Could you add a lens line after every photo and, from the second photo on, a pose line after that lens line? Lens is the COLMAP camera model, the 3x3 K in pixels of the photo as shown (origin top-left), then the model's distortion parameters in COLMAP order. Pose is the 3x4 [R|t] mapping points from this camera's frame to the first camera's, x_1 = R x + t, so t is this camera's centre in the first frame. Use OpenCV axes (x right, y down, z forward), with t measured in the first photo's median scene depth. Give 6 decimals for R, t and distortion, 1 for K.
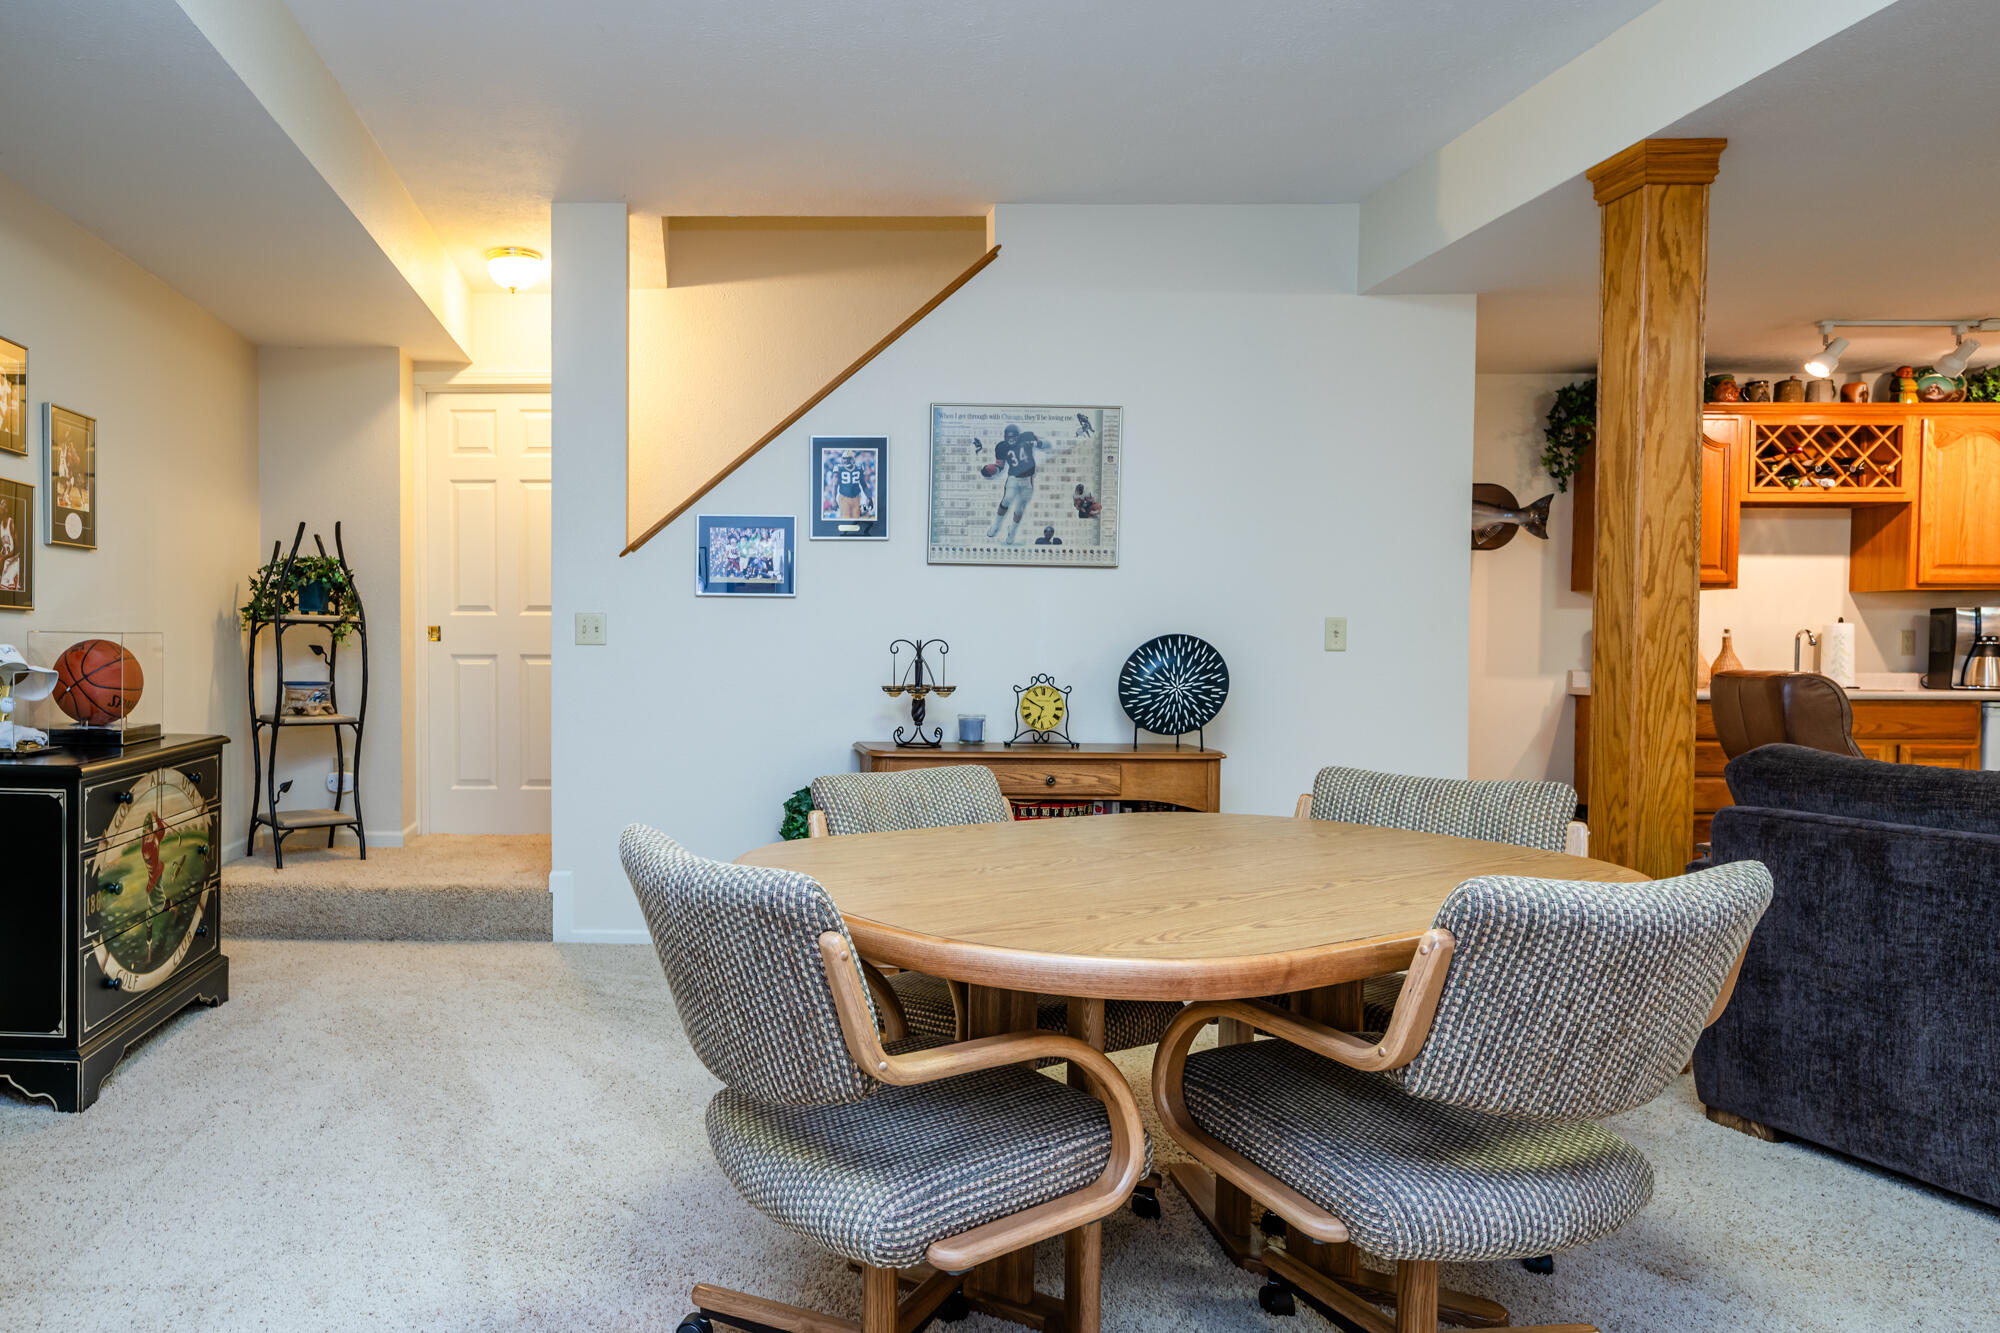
lens RADIAL K [[1218.7, 0, 1000.5], [0, 1218.7, 668.9], [0, 0, 1]] dist [-0.002981, -0.000196]
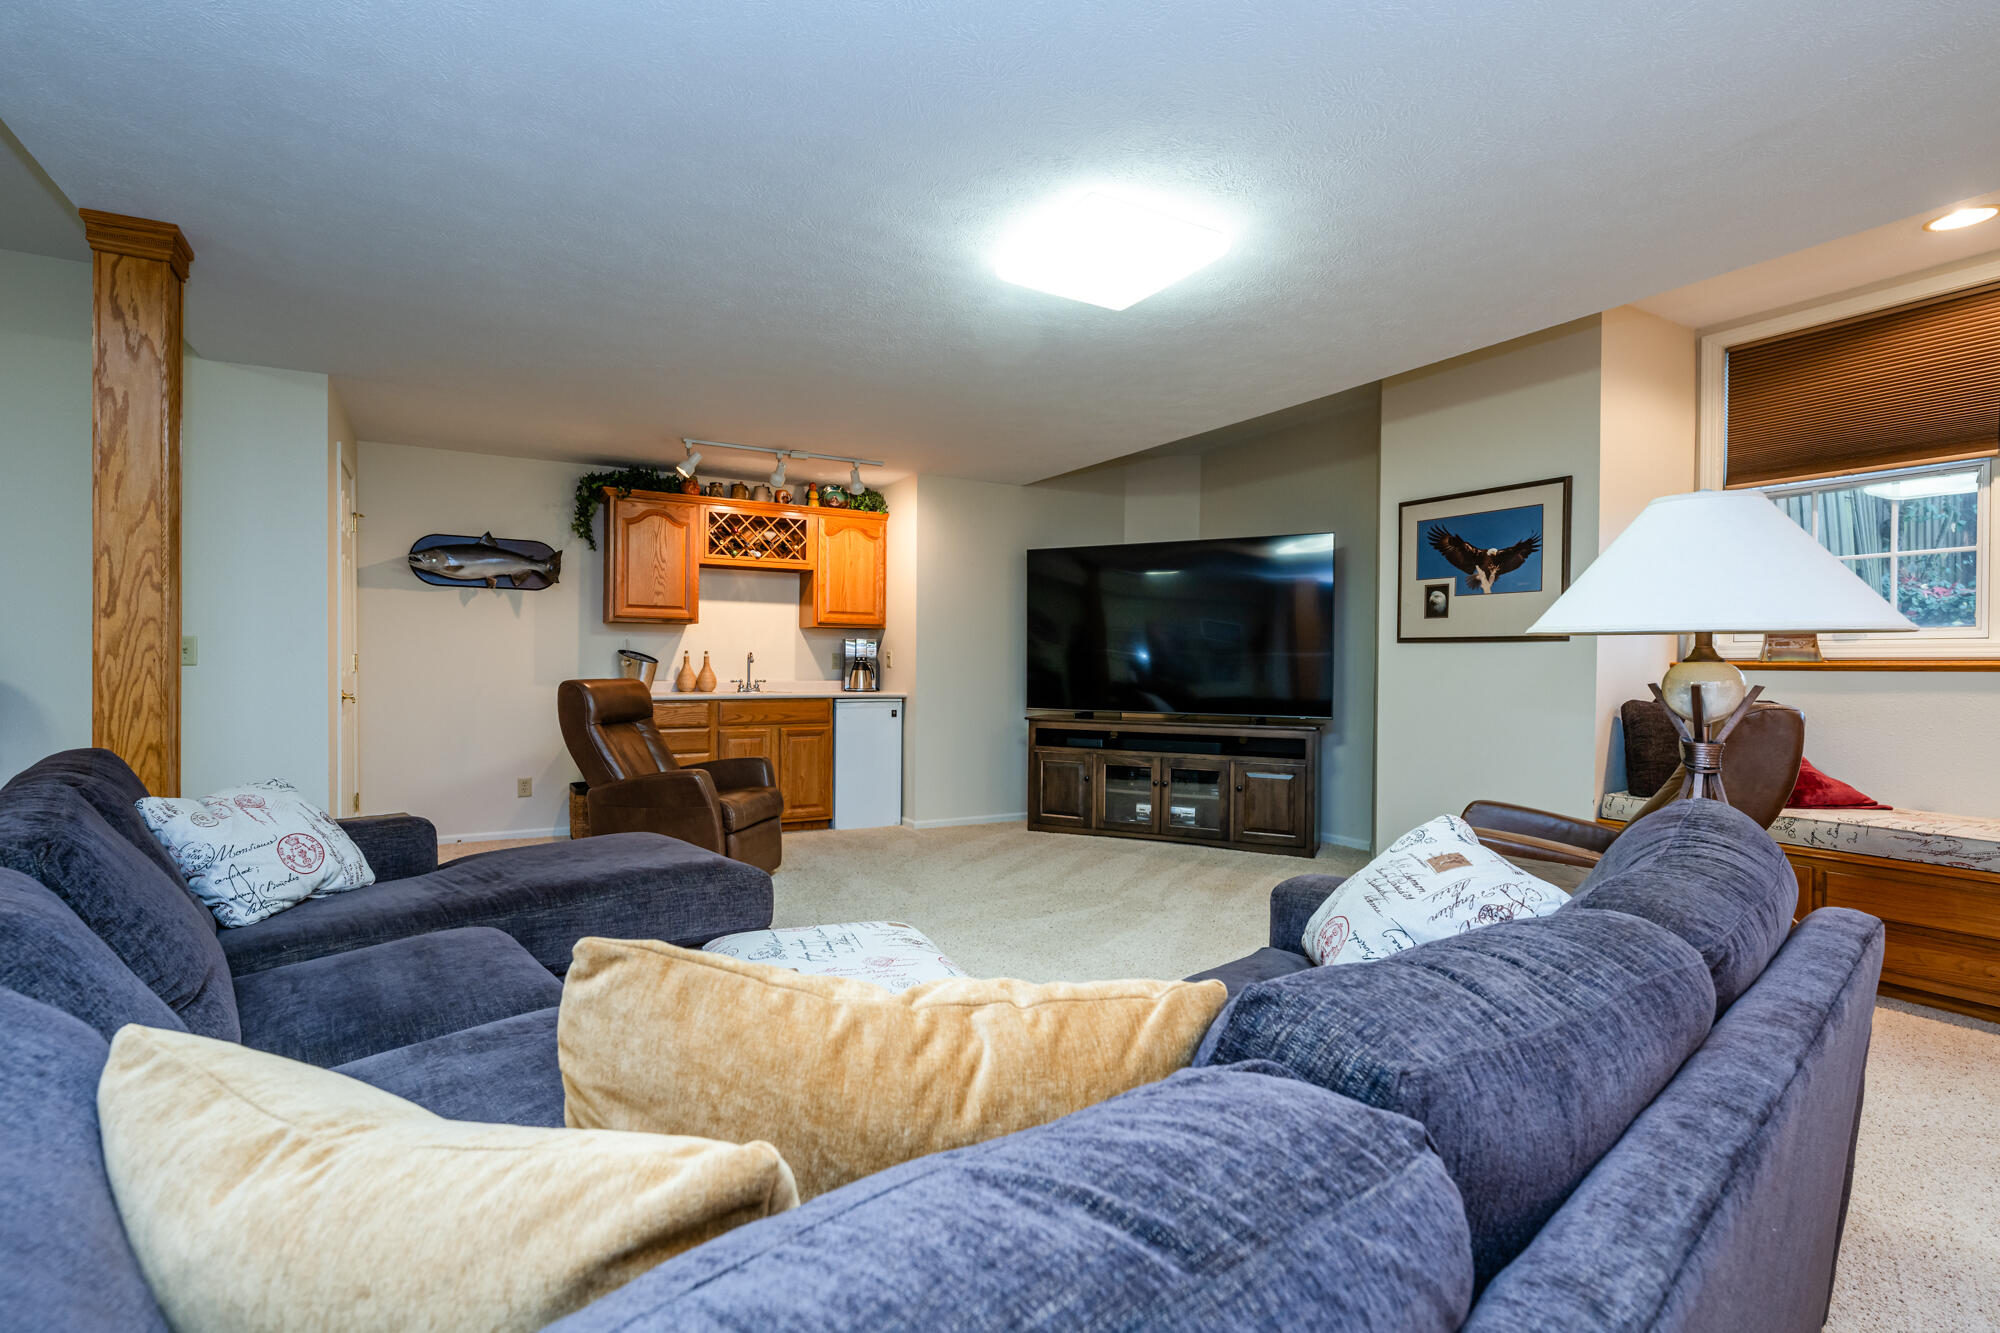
lens RADIAL K [[837.3, 0, 994.9], [0, 837.3, 669.1], [0, 0, 1]] dist [-0.003101, 0.000029]
pose [[0.864853, -0.000782, 0.502025, 0.544542], [0.006682, 0.999928, -0.009952, 0.001188], [-0.501981, 0.011961, 0.864796, -0.049288]]
